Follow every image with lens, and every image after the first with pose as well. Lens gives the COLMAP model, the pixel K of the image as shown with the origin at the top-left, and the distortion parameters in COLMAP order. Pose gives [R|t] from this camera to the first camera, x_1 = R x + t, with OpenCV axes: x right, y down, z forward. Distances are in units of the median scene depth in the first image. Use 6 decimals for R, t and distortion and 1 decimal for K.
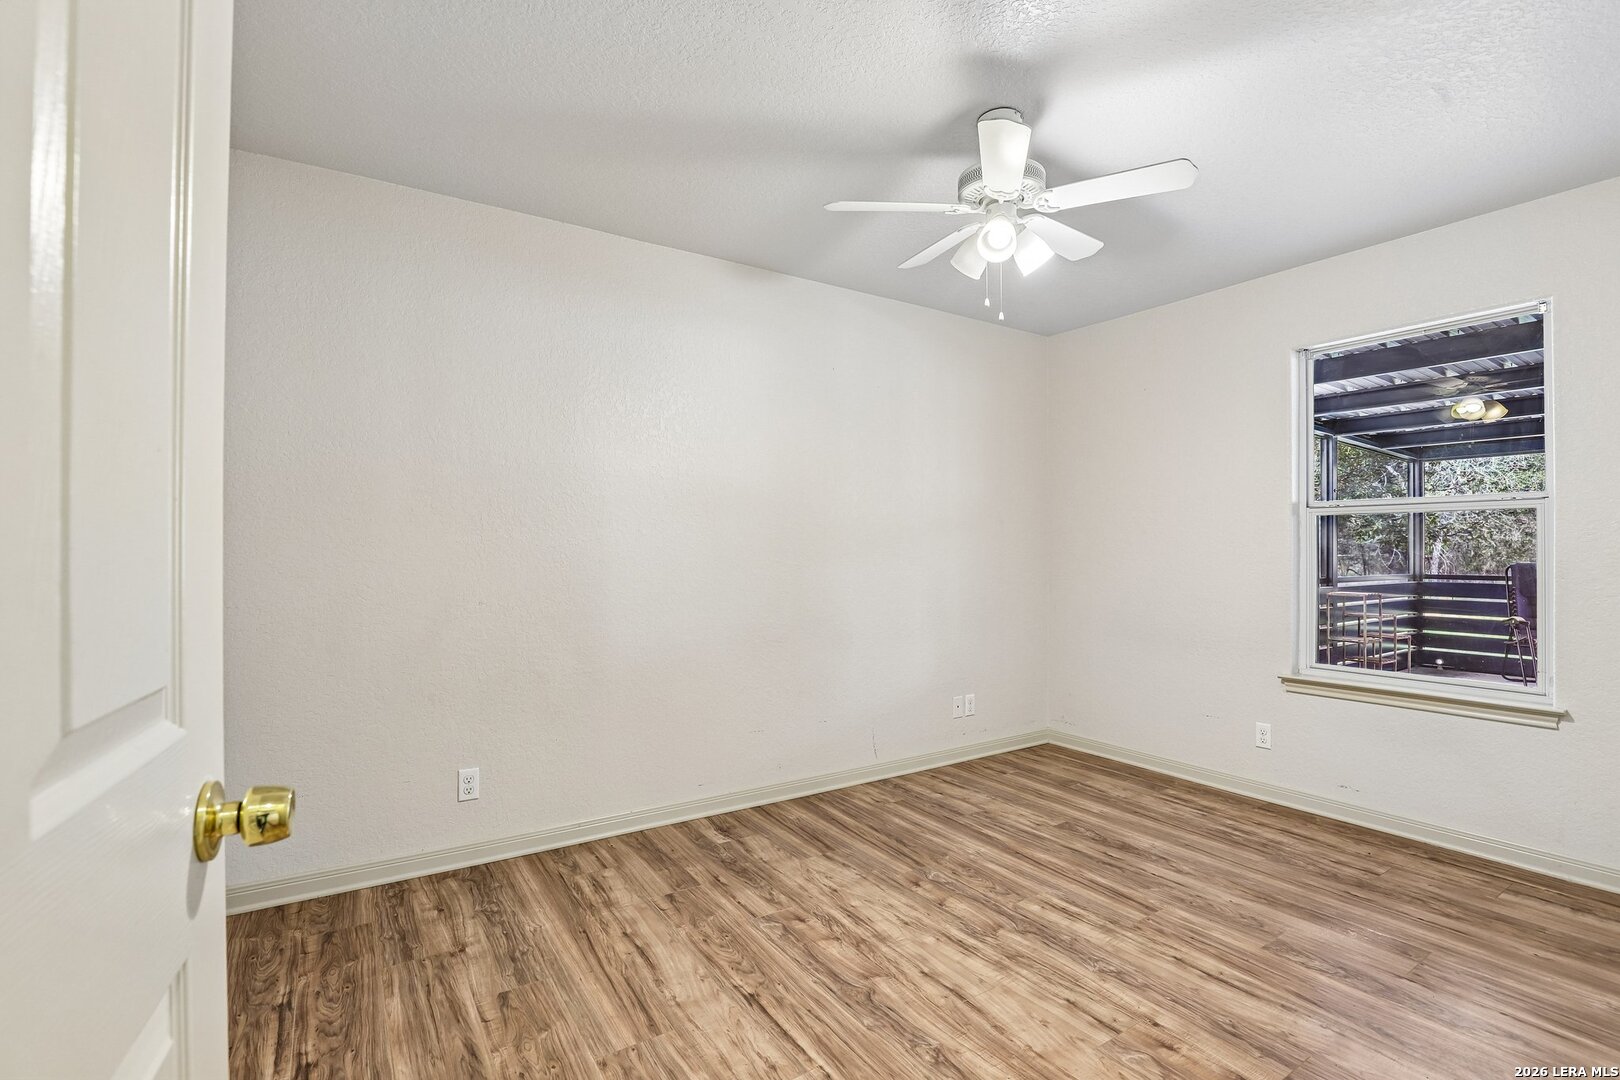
lens RADIAL K [[741.2, 0, 811.2], [0, 741.2, 537.4], [0, 0, 1]] dist [-0.016411, -0.000534]
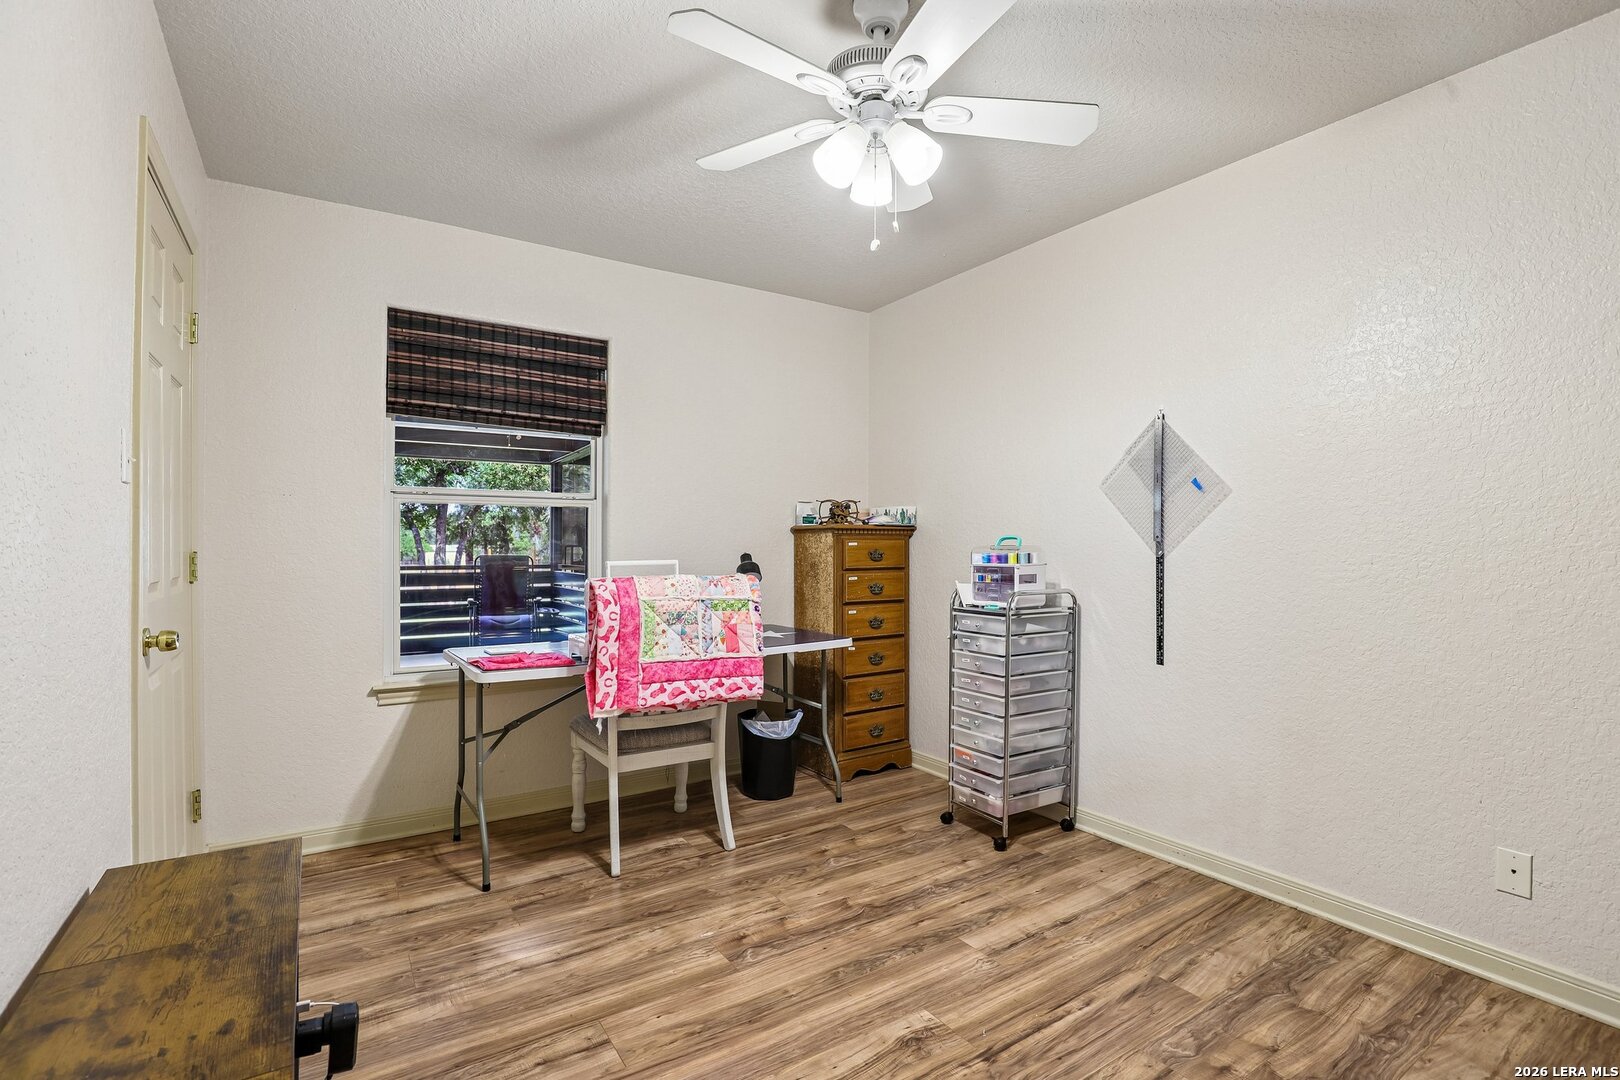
lens RADIAL K [[741.2, 0, 808.2], [0, 741.2, 533.5], [0, 0, 1]] dist [-0.016411, -0.000534]
pose [[-0.002398, 0.017403, 0.999846, -0.577994], [0.007802, 0.999818, -0.017384, 0.006589], [-0.999967, 0.007759, -0.002533, 0.708857]]
